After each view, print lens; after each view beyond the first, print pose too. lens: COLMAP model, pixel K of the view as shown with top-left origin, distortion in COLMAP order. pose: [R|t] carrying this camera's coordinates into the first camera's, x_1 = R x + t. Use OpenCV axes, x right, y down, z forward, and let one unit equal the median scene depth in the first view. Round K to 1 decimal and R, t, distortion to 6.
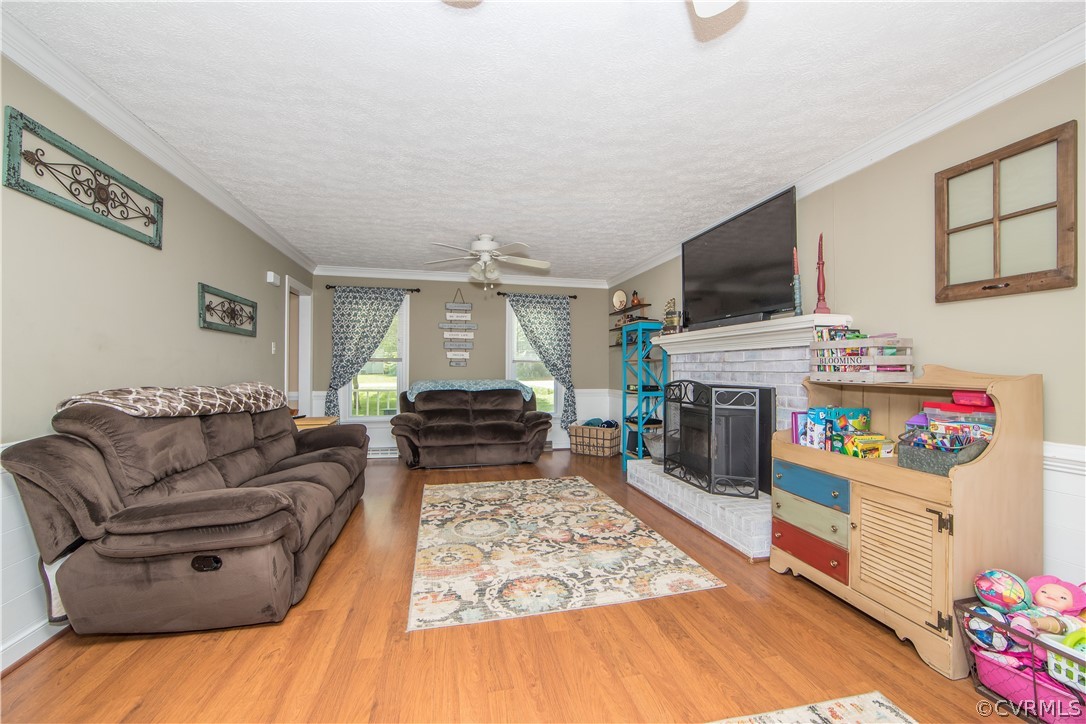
lens RADIAL K [[436.2, 0, 550.3], [0, 436.2, 364.9], [0, 0, 1]] dist [-0.006830, 0.000209]
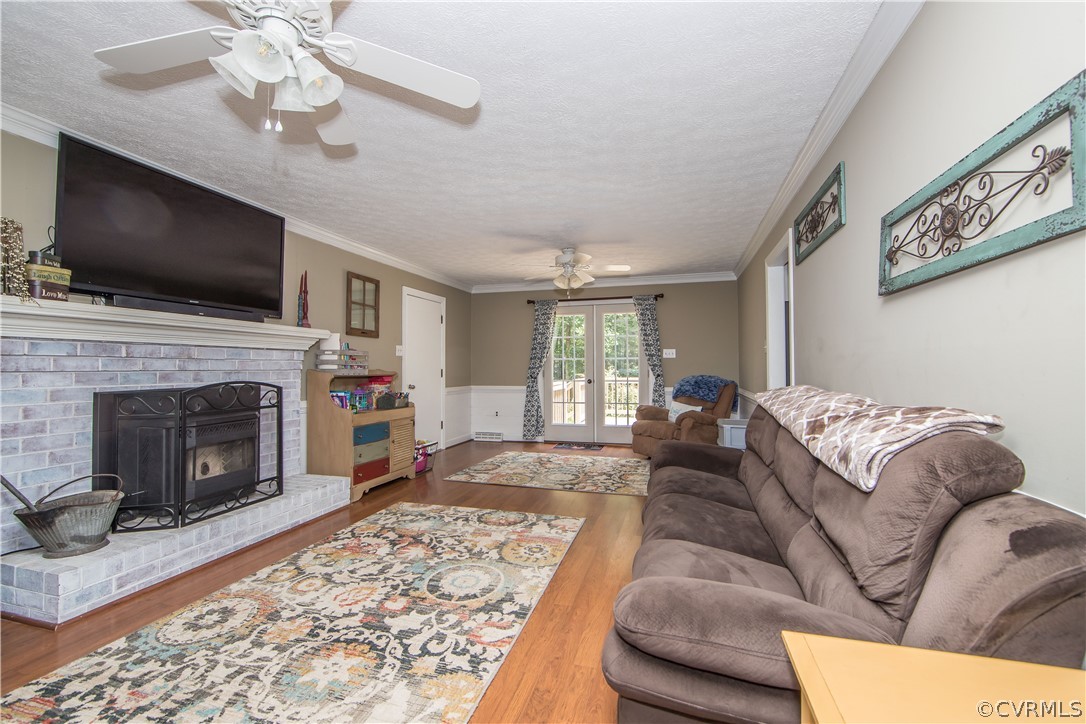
lens RADIAL K [[447.3, 0, 543.9], [0, 447.3, 353.9], [0, 0, 1]] dist [-0.000696, 0.000125]
pose [[-0.859969, 0.014338, 0.510146, -0.718689], [-0.004804, 0.999334, -0.036185, 0.013576], [-0.510324, -0.033569, -0.859327, 1.720553]]
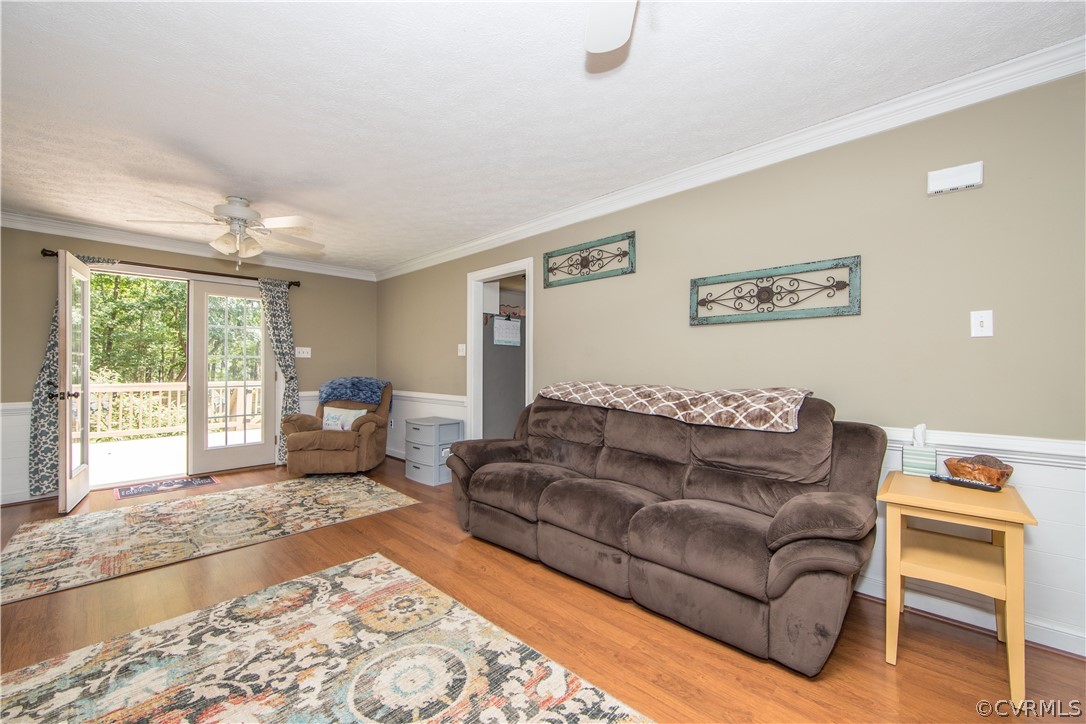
lens RADIAL K [[436.2, 0, 550.3], [0, 436.2, 364.9], [0, 0, 1]] dist [-0.006830, 0.000209]
pose [[-0.841089, -0.005054, -0.540872, -0.020032], [0.004009, 0.999871, -0.015578, 0.014457], [0.540881, -0.015270, -0.840960, 1.634791]]
